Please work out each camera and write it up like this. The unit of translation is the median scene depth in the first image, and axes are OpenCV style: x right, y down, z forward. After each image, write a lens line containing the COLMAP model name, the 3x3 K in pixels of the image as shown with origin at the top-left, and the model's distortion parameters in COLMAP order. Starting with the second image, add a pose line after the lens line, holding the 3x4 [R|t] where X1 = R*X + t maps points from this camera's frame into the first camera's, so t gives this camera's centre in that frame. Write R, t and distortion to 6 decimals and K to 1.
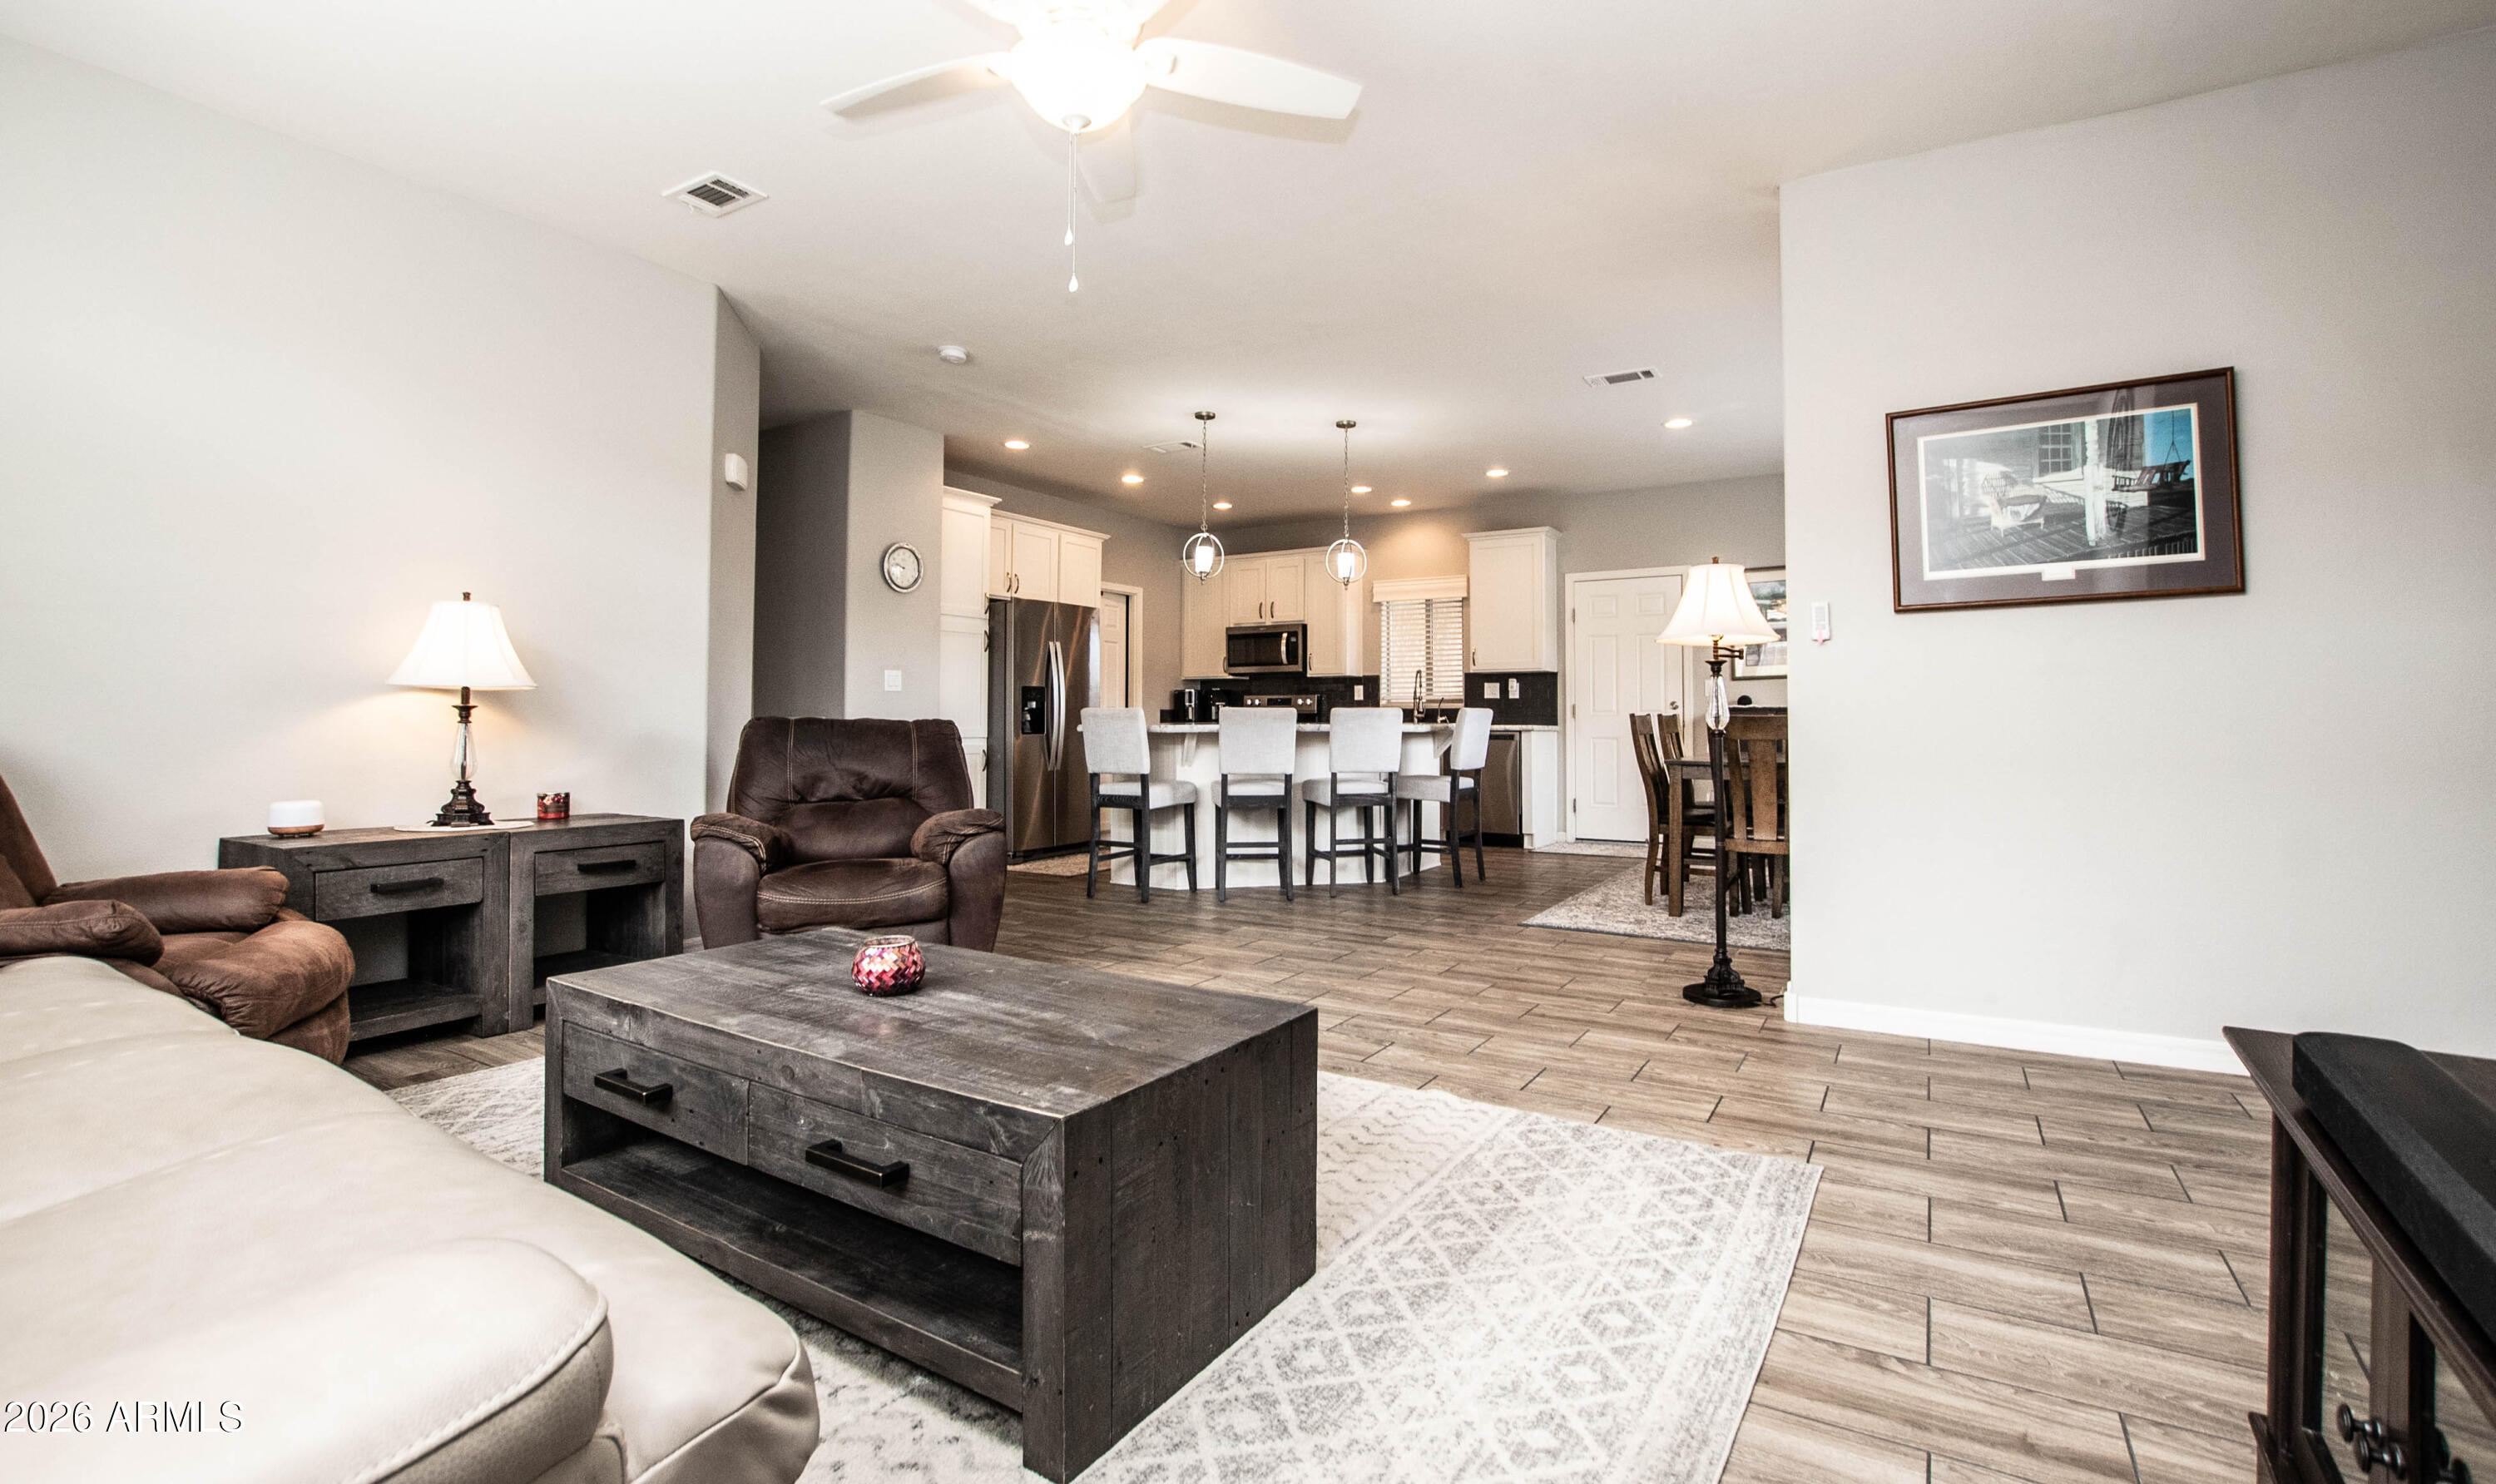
lens RADIAL K [[1106.7, 0, 1242.0], [0, 1106.7, 688.0], [0, 0, 1]] dist [-0.027104, 0.000296]
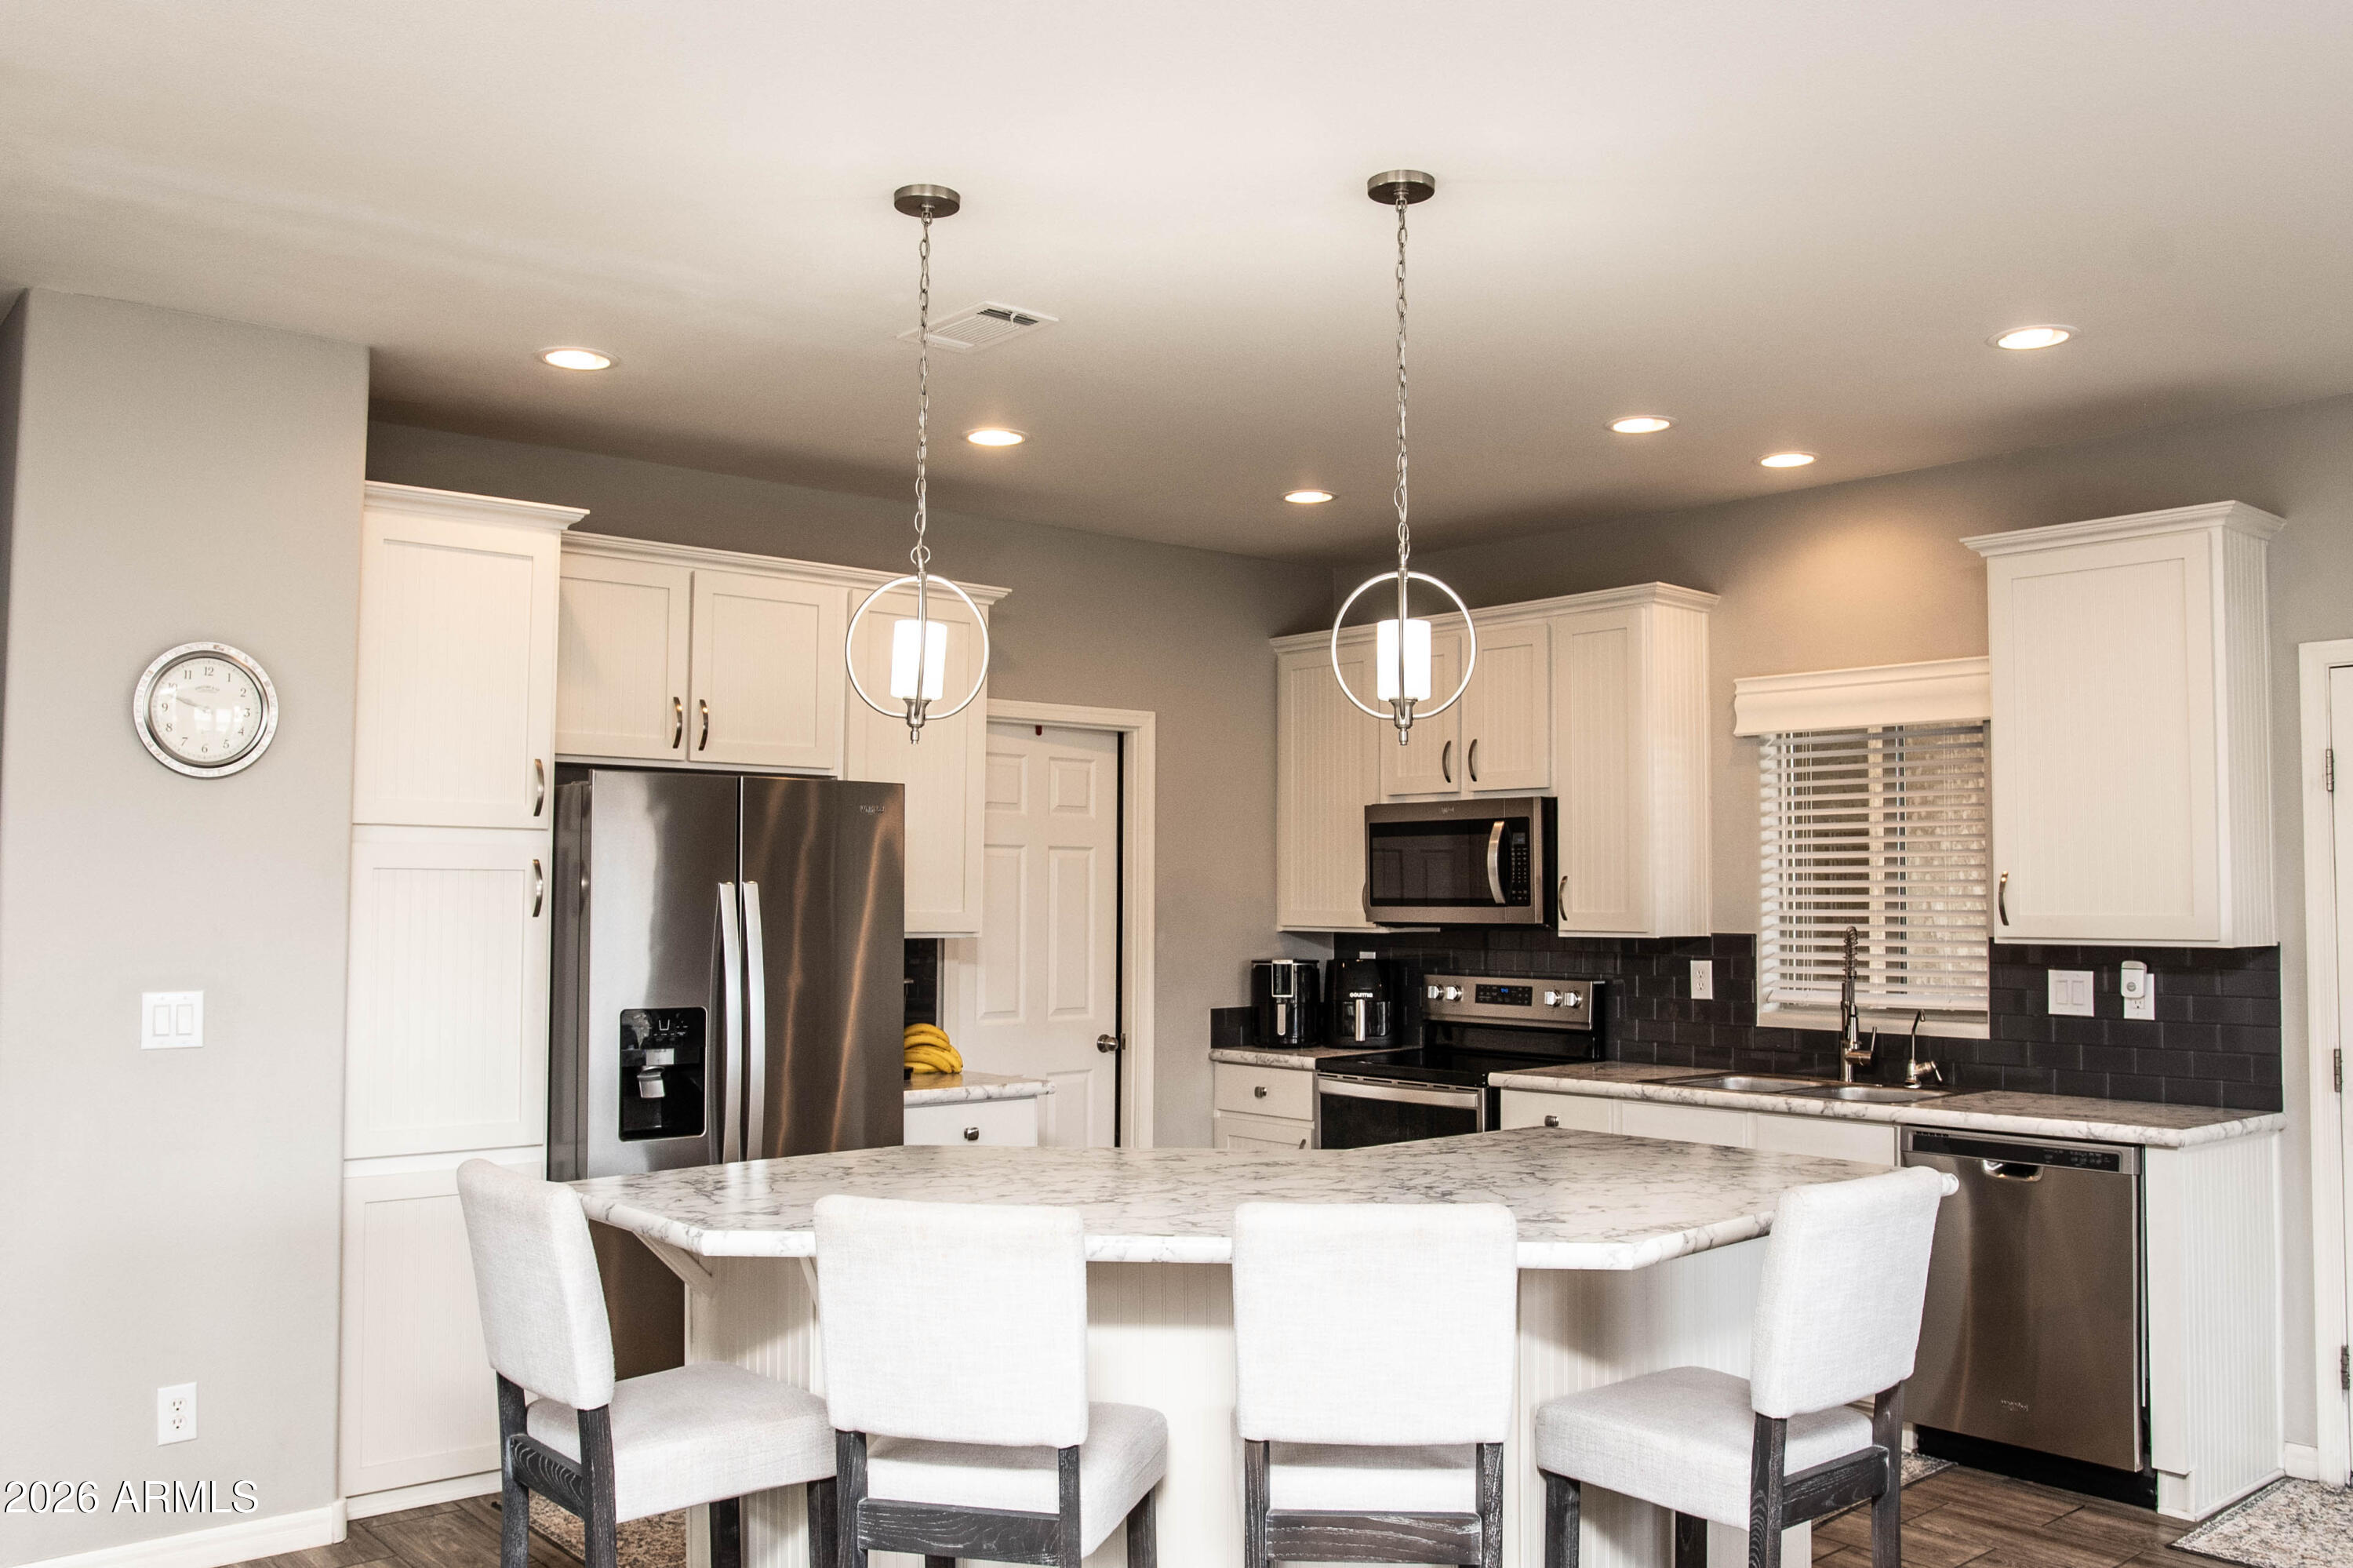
lens RADIAL K [[1905.9, 0, 1174.5], [0, 1905.9, 794.5], [0, 0, 1]] dist [-0.074175, 0.066649]
pose [[0.954721, -0.015015, -0.297125, 0.314869], [0.007355, 0.999612, -0.026884, -0.104918], [0.297413, 0.023481, 0.954460, 0.849795]]
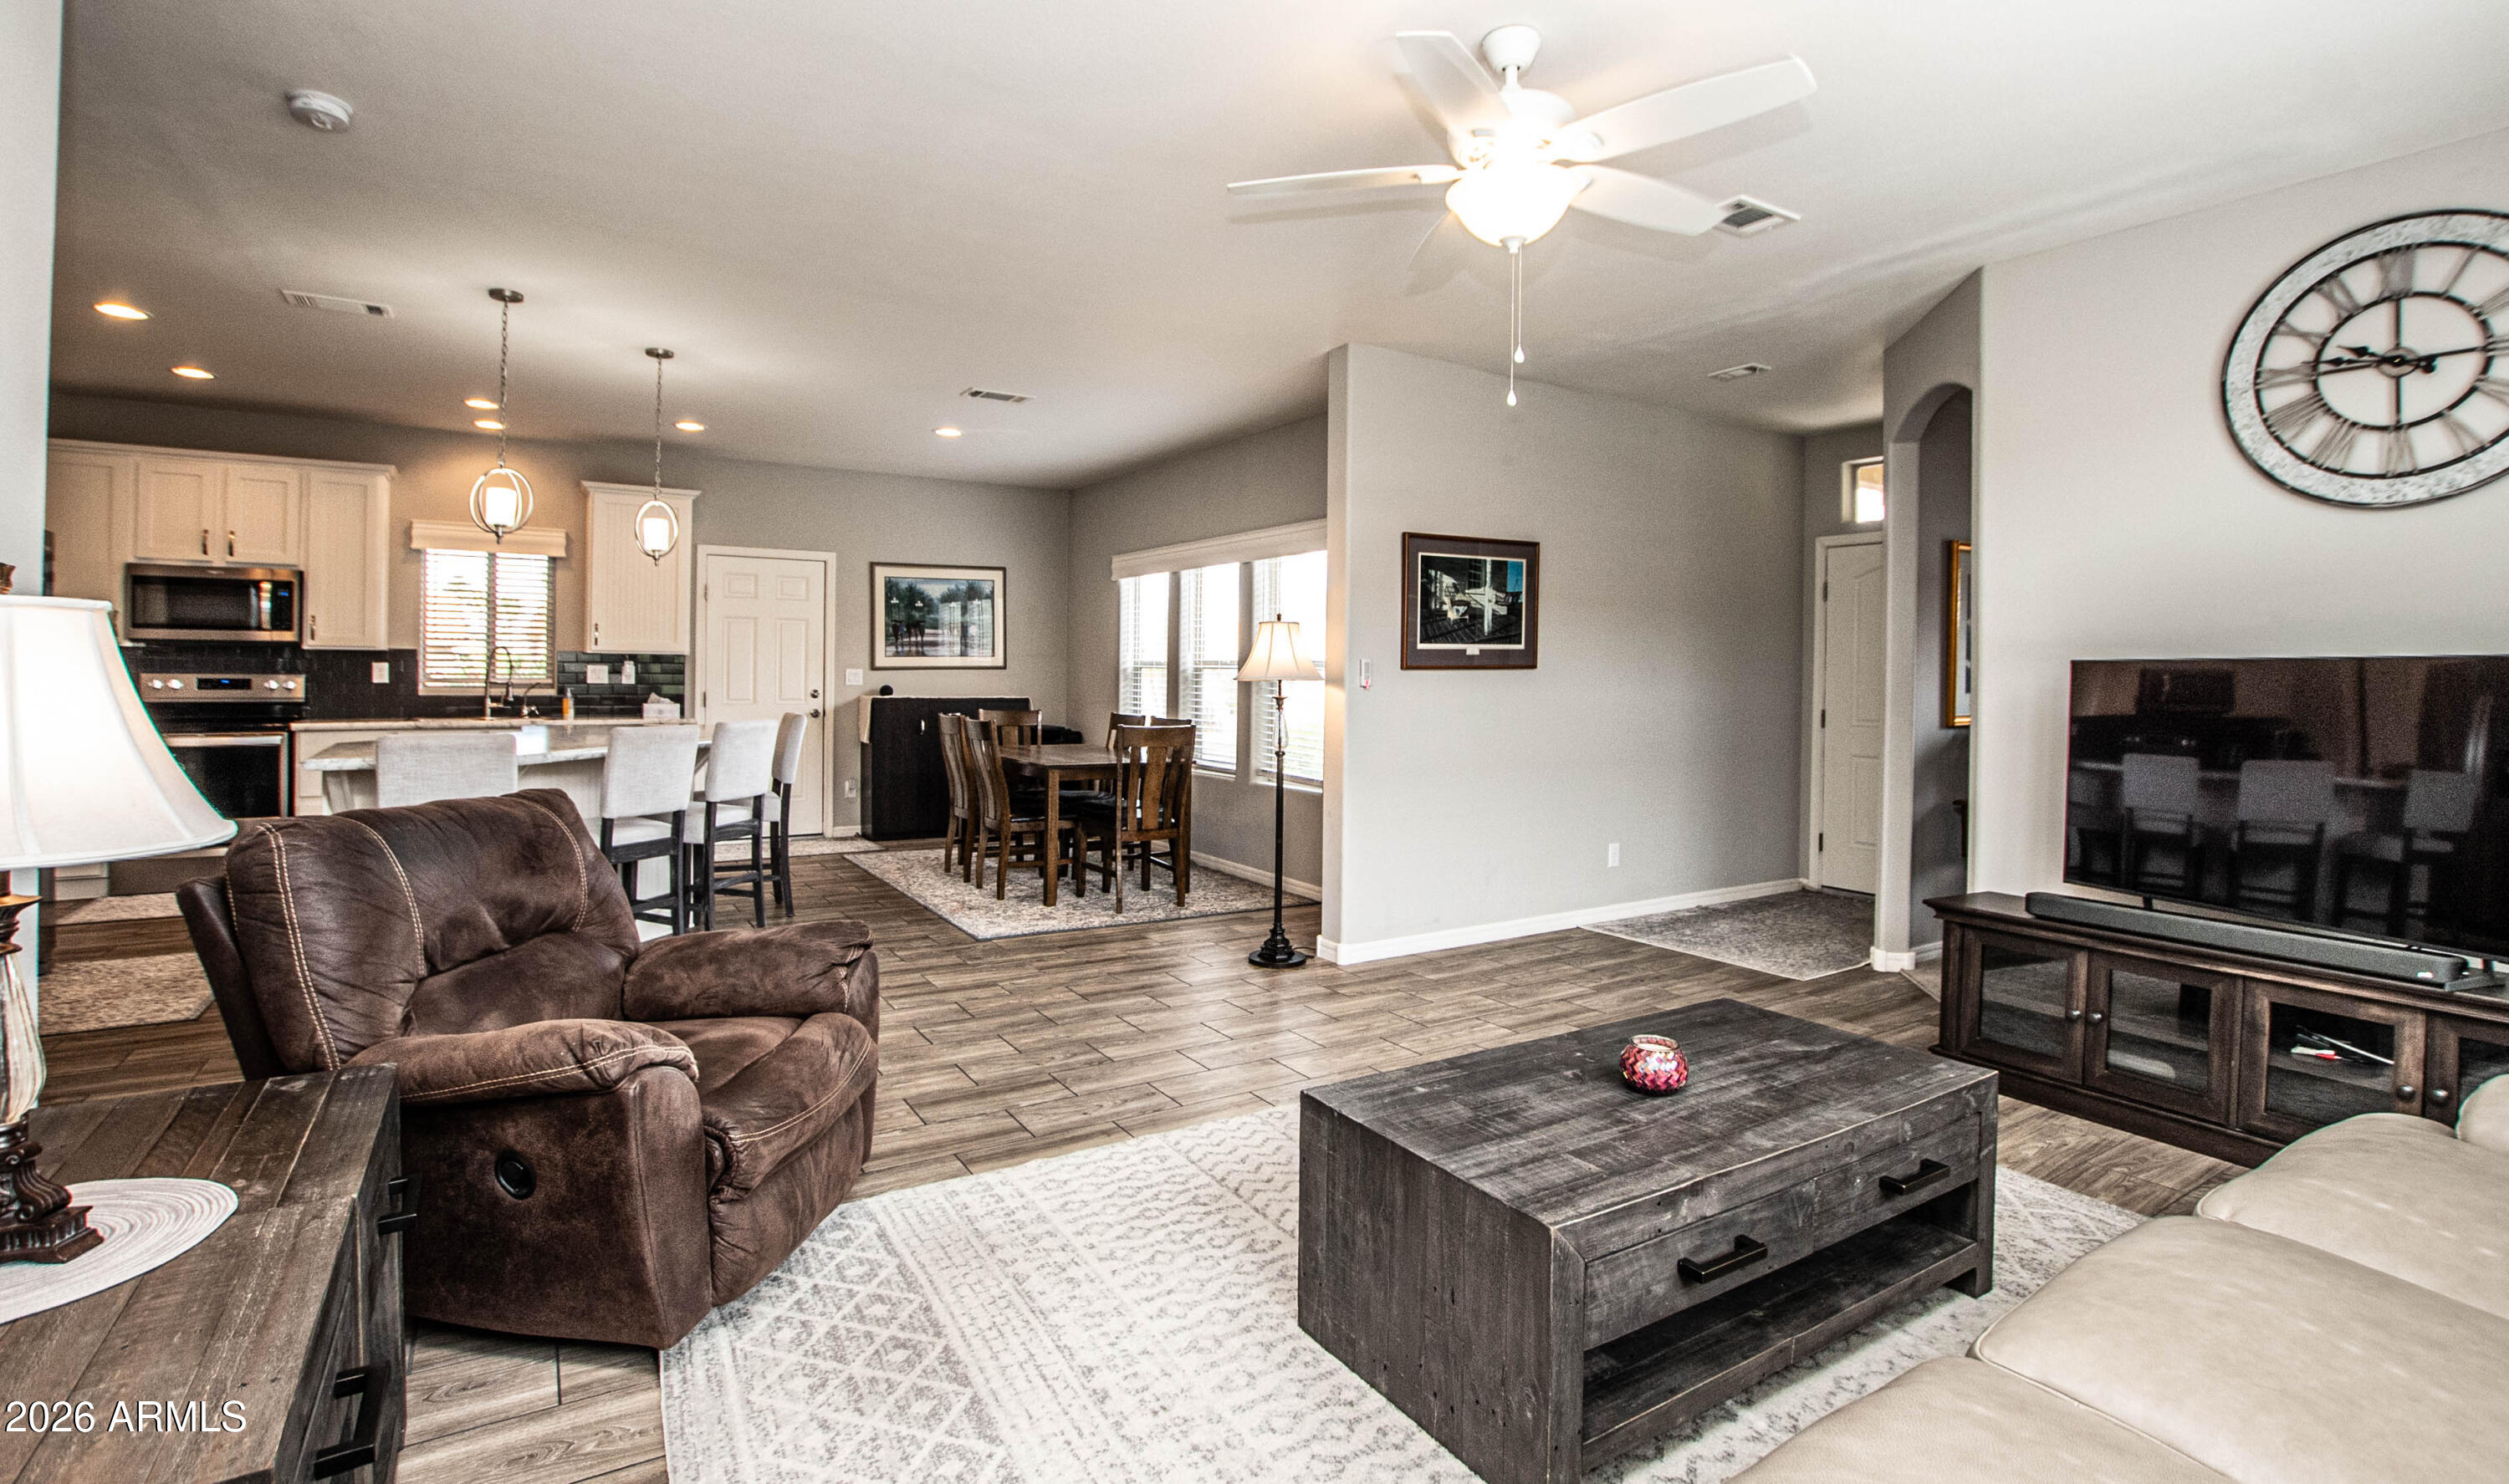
lens RADIAL K [[1156.1, 0, 1236.7], [0, 1156.1, 678.8], [0, 0, 1]] dist [-0.030148, 0.000514]
pose [[0.438718, -0.000717, 0.898625, -0.774634], [-0.038274, 0.999077, 0.019483, -0.068280], [-0.897809, -0.042942, 0.438286, 0.457314]]
